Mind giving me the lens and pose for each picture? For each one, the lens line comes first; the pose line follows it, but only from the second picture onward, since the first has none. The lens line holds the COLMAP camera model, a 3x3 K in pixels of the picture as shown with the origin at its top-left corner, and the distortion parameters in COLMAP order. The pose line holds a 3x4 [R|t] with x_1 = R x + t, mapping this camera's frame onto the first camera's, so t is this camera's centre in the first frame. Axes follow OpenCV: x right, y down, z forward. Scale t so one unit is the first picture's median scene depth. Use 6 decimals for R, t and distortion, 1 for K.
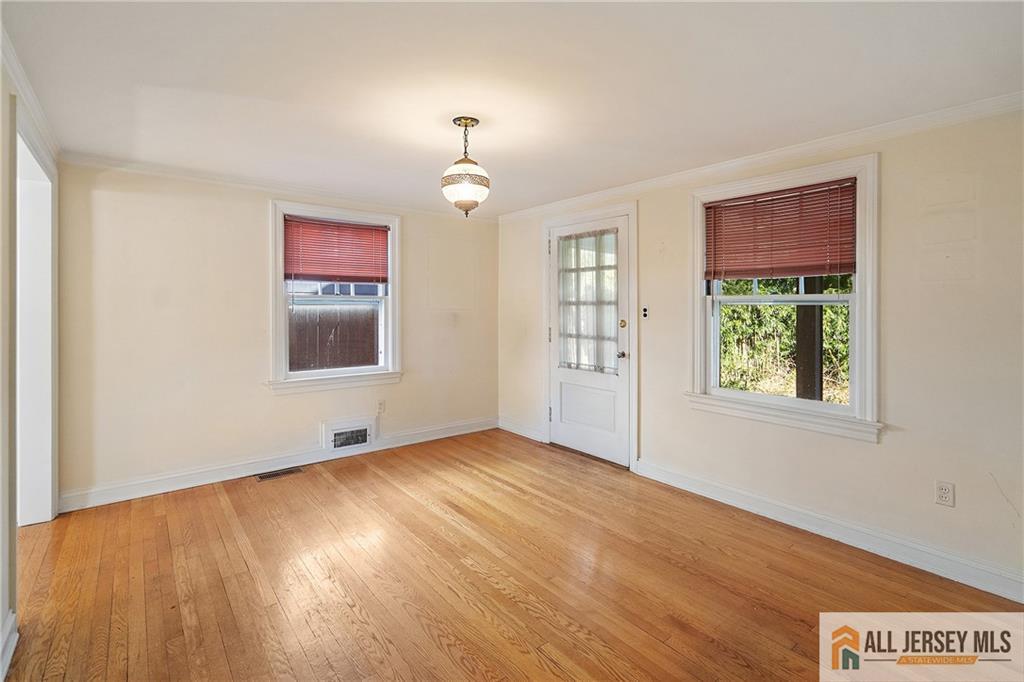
lens RADIAL K [[472.6, 0, 503.1], [0, 472.6, 305.5], [0, 0, 1]] dist [-0.004543, 0.000750]
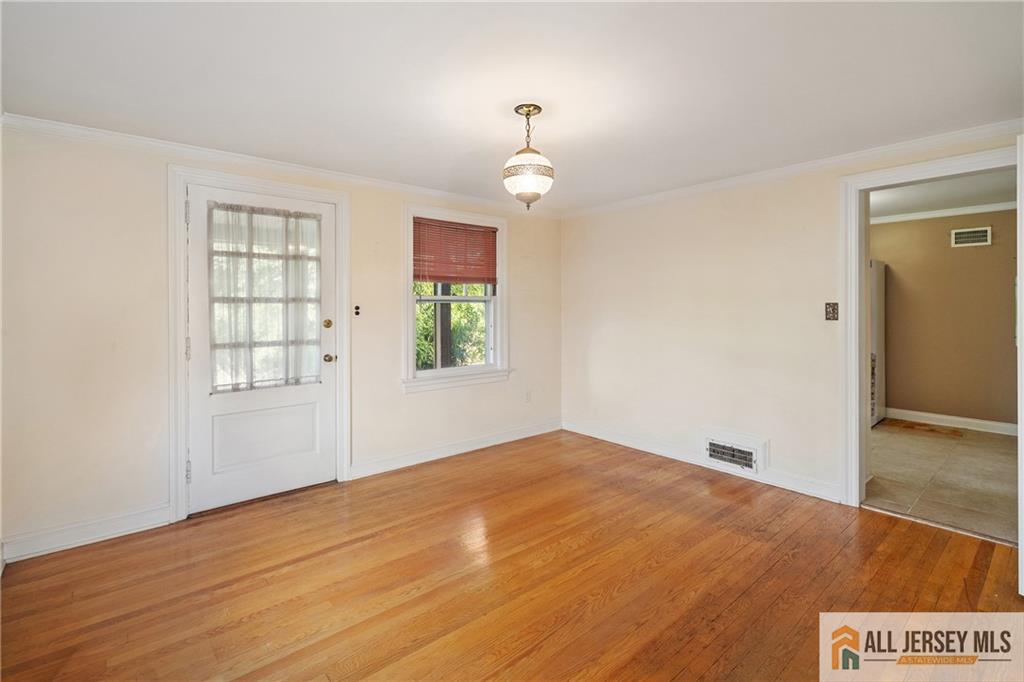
lens RADIAL K [[472.6, 0, 517.3], [0, 472.6, 305.1], [0, 0, 1]] dist [-0.004543, 0.000750]
pose [[-0.039443, -0.001265, 0.999221, -0.649684], [0.003377, 0.999993, 0.001399, 0.003282], [-0.999216, 0.003429, -0.039438, 0.668296]]
